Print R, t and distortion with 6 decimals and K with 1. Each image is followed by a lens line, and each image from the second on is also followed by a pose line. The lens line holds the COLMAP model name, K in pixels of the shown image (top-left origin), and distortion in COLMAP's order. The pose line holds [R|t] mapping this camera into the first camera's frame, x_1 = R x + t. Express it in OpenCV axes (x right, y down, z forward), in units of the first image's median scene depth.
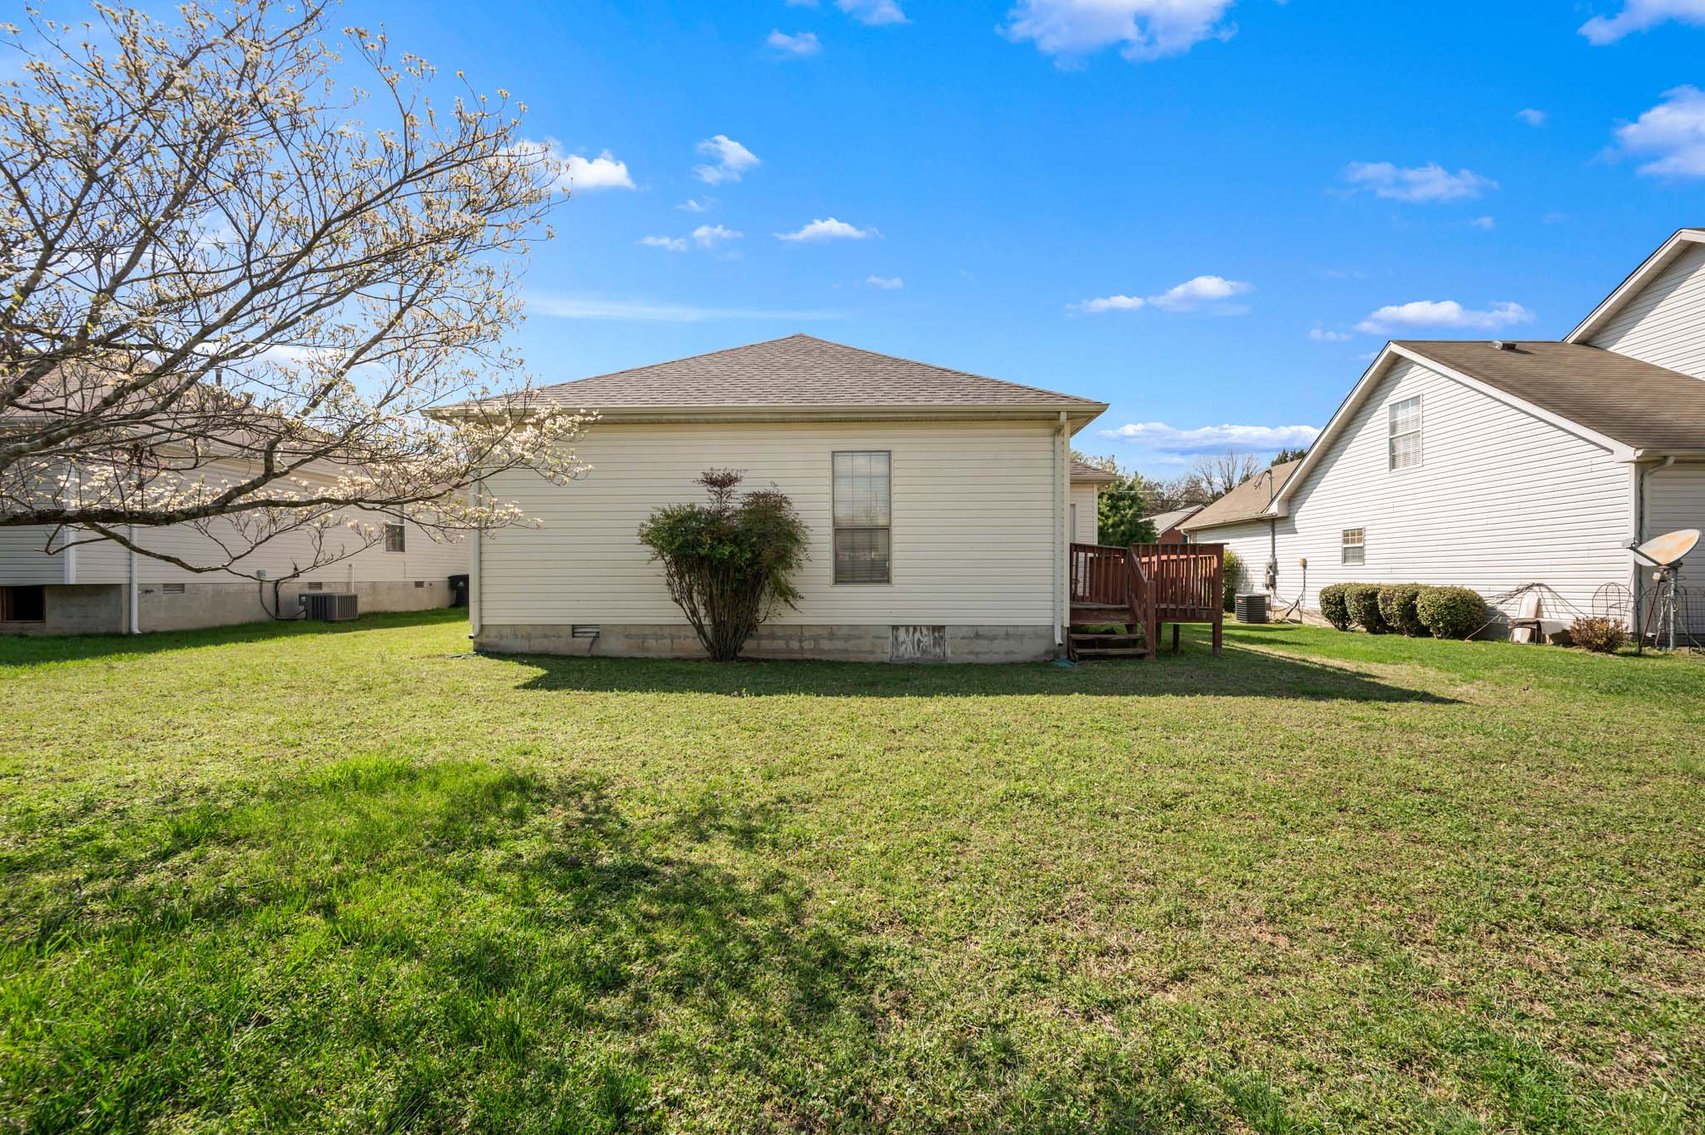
lens RADIAL K [[687.2, 0, 858.9], [0, 687.2, 583.6], [0, 0, 1]] dist [0.000038, 0.000167]
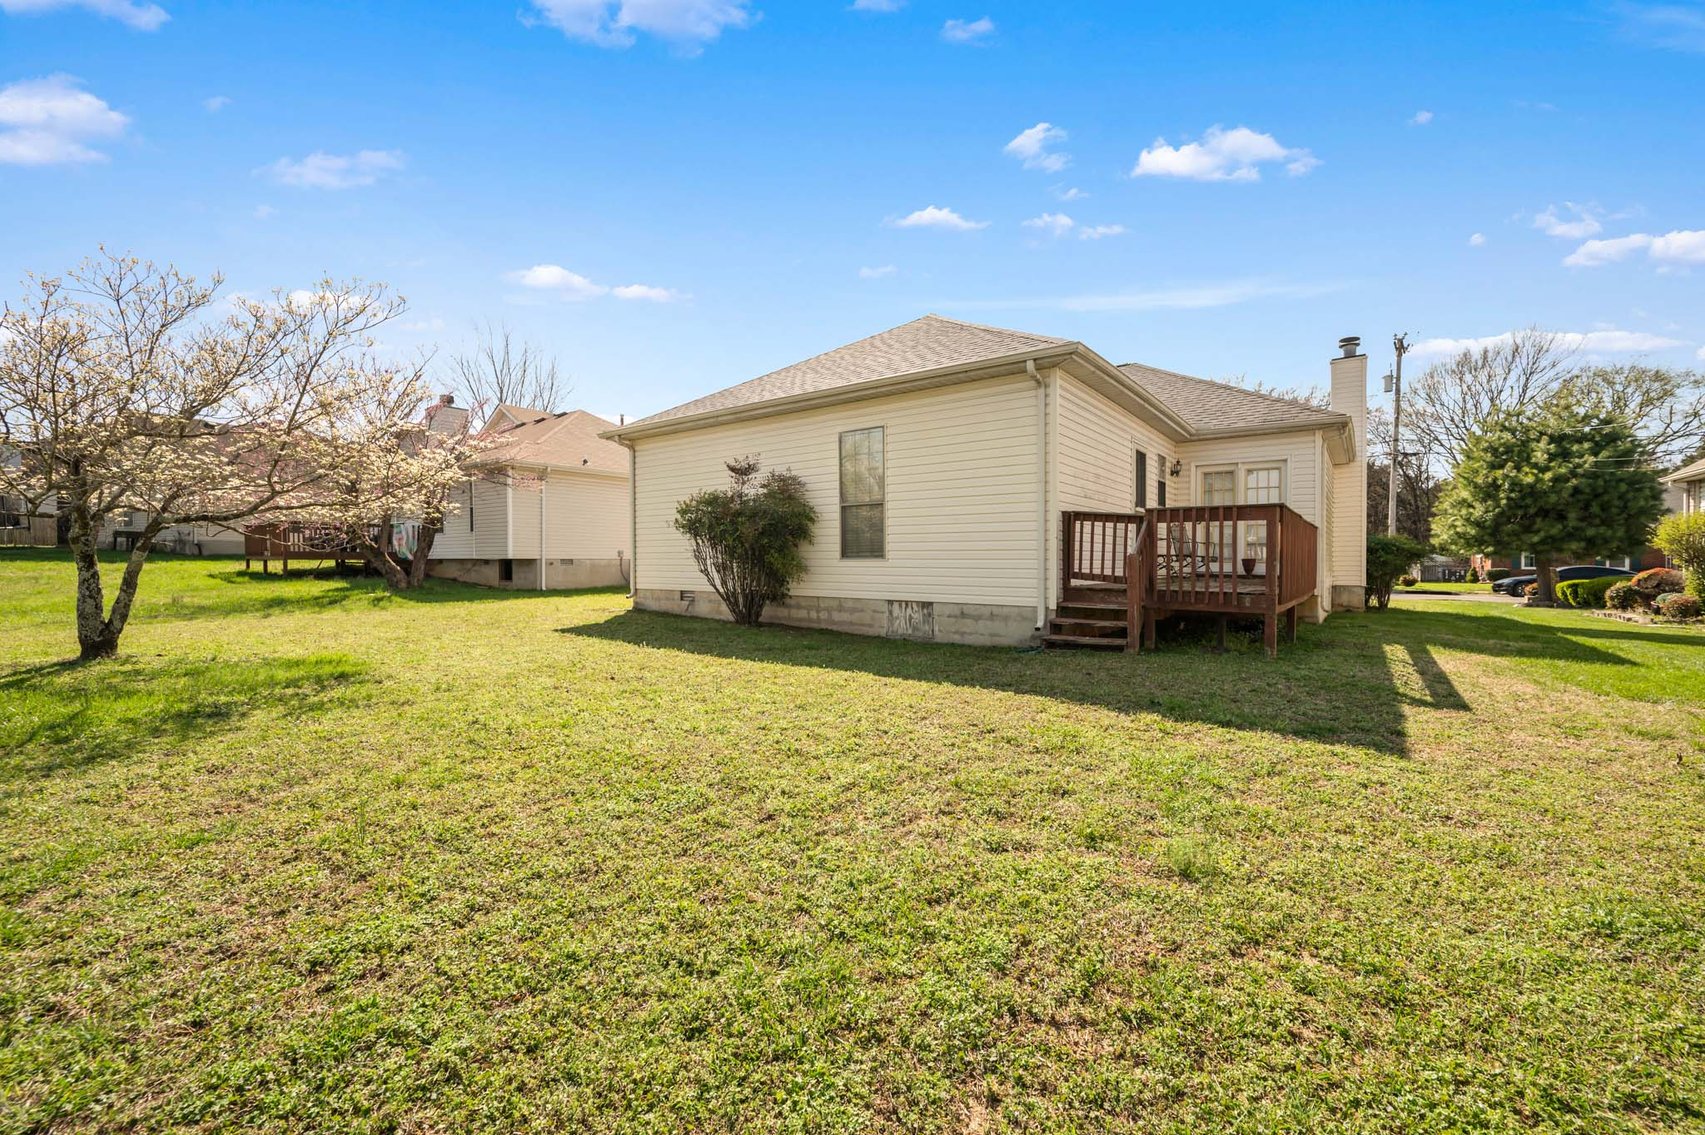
lens RADIAL K [[687.2, 0, 845.5], [0, 687.2, 563.3], [0, 0, 1]] dist [0.000038, 0.000167]
pose [[0.811636, 0.006108, -0.584131, 0.586318], [-0.008134, 0.999967, -0.000846, 0.008690], [0.584106, 0.005438, 0.811659, 0.151741]]
